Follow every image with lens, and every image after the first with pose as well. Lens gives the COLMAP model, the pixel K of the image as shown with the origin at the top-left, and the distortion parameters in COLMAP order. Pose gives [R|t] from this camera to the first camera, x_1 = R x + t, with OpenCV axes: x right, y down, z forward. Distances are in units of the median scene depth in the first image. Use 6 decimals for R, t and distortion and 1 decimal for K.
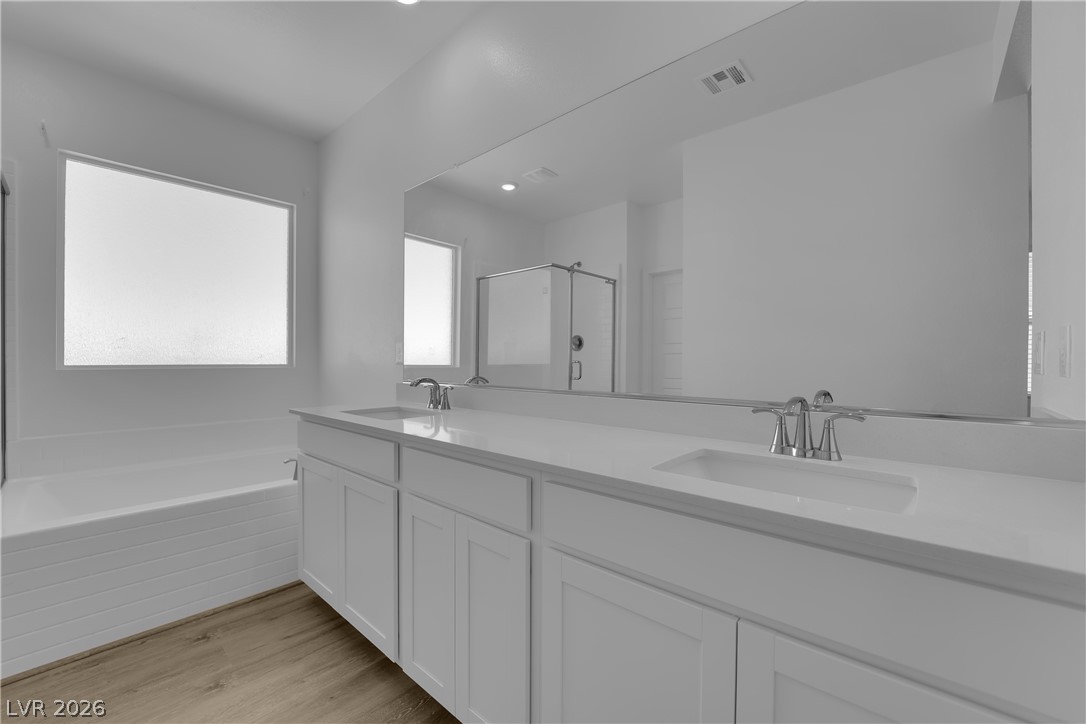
lens RADIAL K [[436.9, 0, 536.9], [0, 436.9, 360.0], [0, 0, 1]] dist [-0.011756, -0.001505]
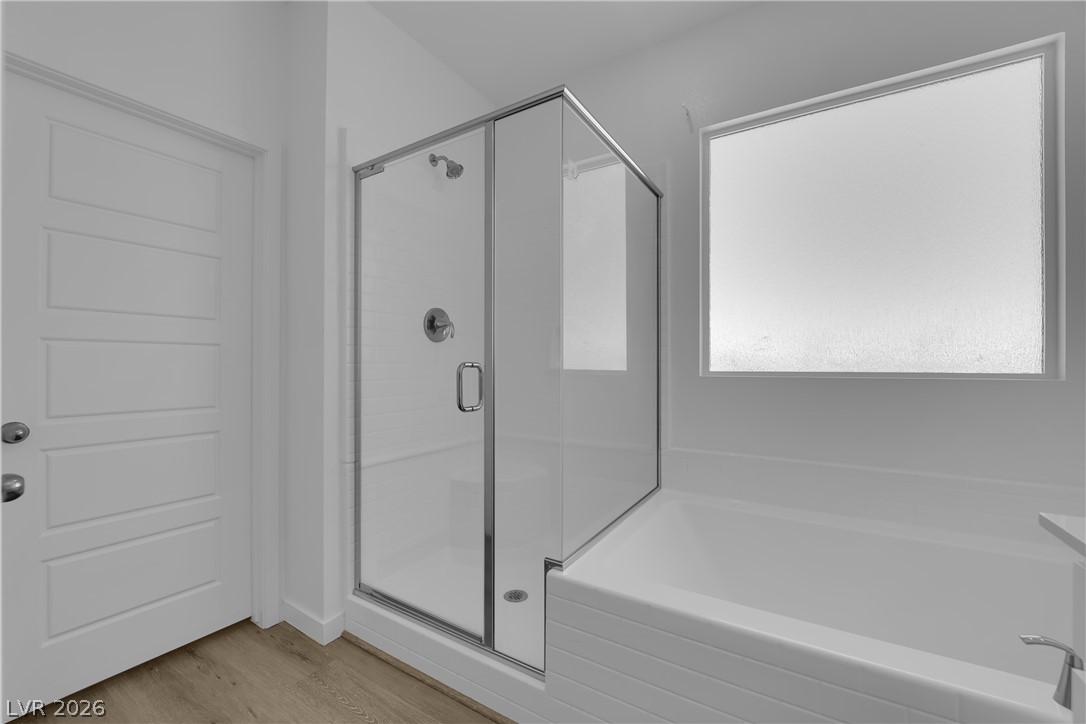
lens RADIAL K [[436.9, 0, 537.2], [0, 436.9, 368.7], [0, 0, 1]] dist [-0.011756, -0.001505]
pose [[0.179224, 0.001392, -0.983807, -0.270117], [0.000241, 0.999999, 0.001459, 0.004887], [0.983808, -0.000498, 0.179224, 0.473898]]
